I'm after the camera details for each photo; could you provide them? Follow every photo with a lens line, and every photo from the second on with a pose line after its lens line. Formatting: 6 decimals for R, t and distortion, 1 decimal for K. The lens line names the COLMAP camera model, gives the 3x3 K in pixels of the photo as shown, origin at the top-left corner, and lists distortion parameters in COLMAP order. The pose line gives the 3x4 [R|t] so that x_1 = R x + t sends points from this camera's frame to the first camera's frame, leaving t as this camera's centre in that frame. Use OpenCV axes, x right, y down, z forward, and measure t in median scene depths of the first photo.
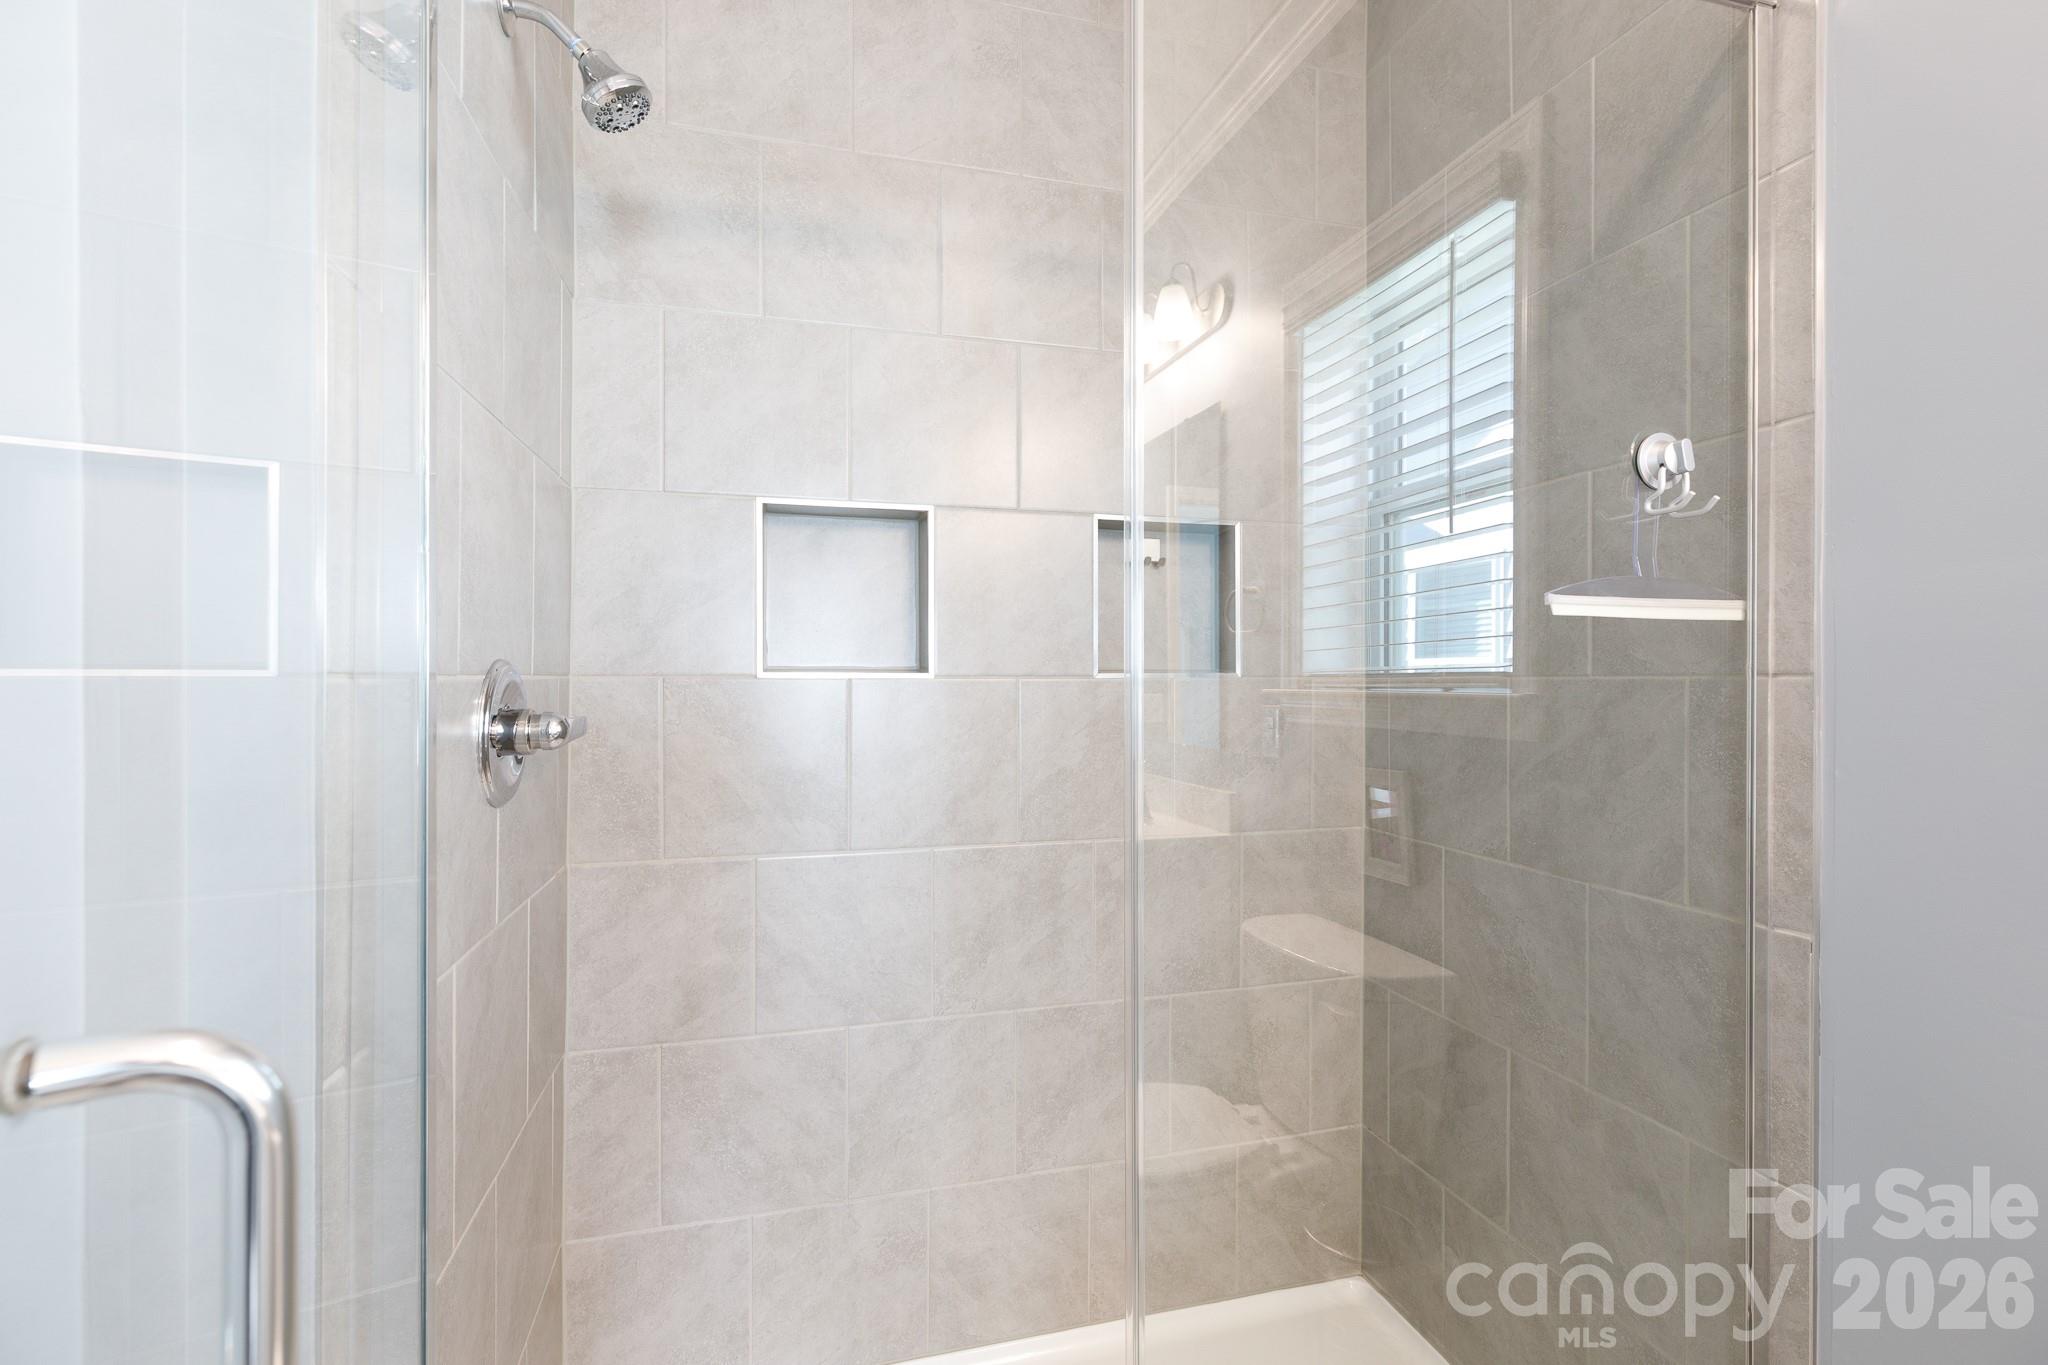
lens RADIAL K [[925.0, 0, 1021.7], [0, 925.0, 684.0], [0, 0, 1]] dist [-0.000042, 0.000330]
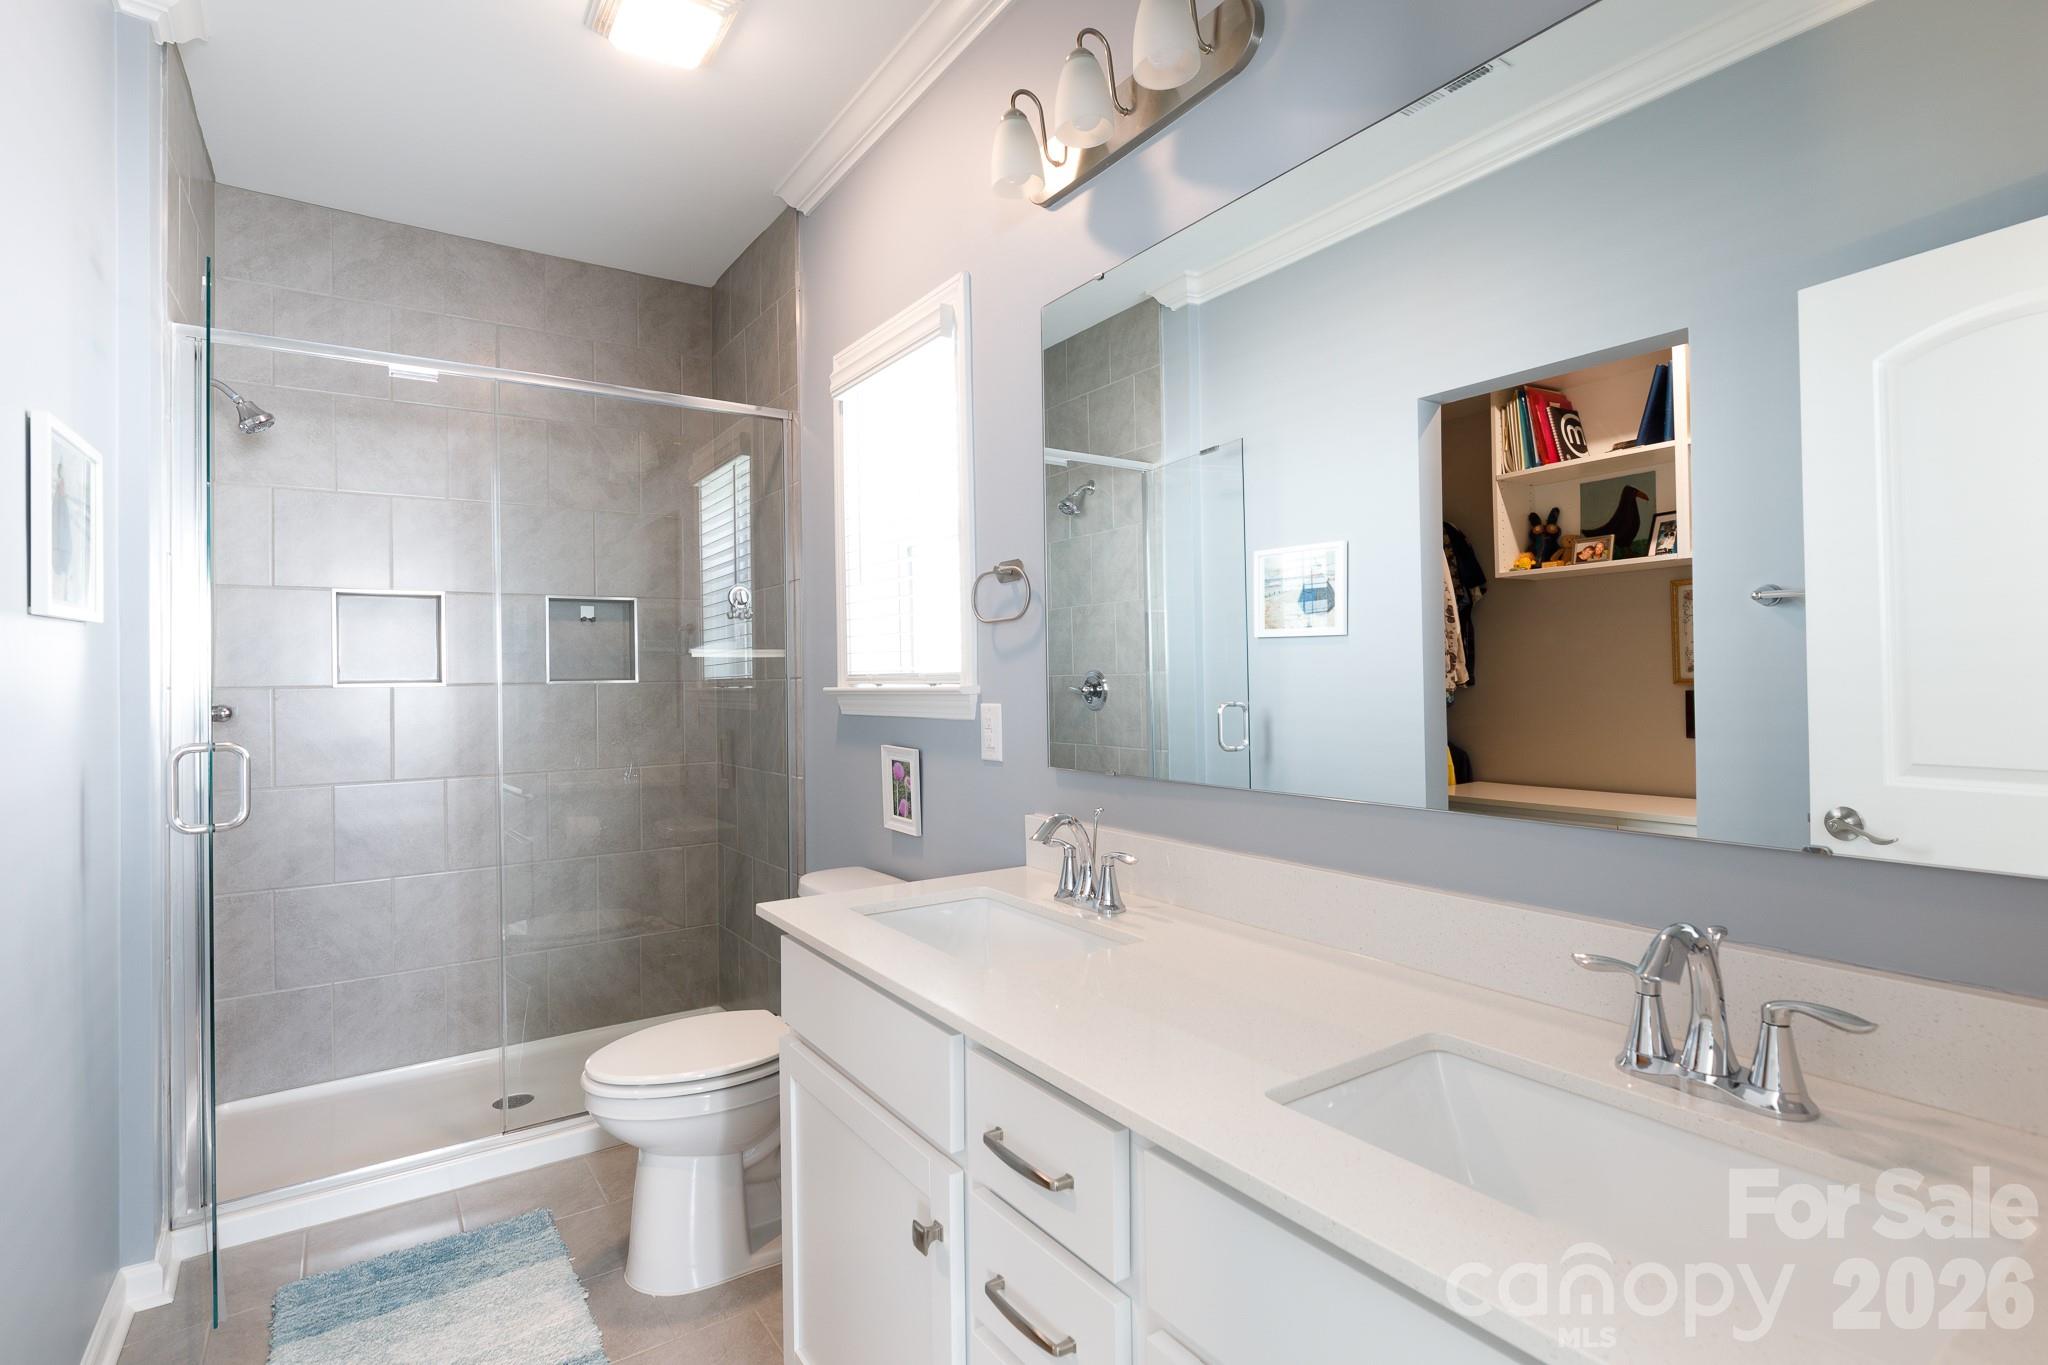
lens RADIAL K [[998.0, 0, 1028.6], [0, 998.0, 665.9], [0, 0, 1]] dist [-0.002216, -0.001234]
pose [[0.941013, -0.012172, 0.338151, 0.328247], [0.017863, 0.999746, -0.013721, 0.001878], [-0.337898, 0.018952, 0.940992, -1.268990]]
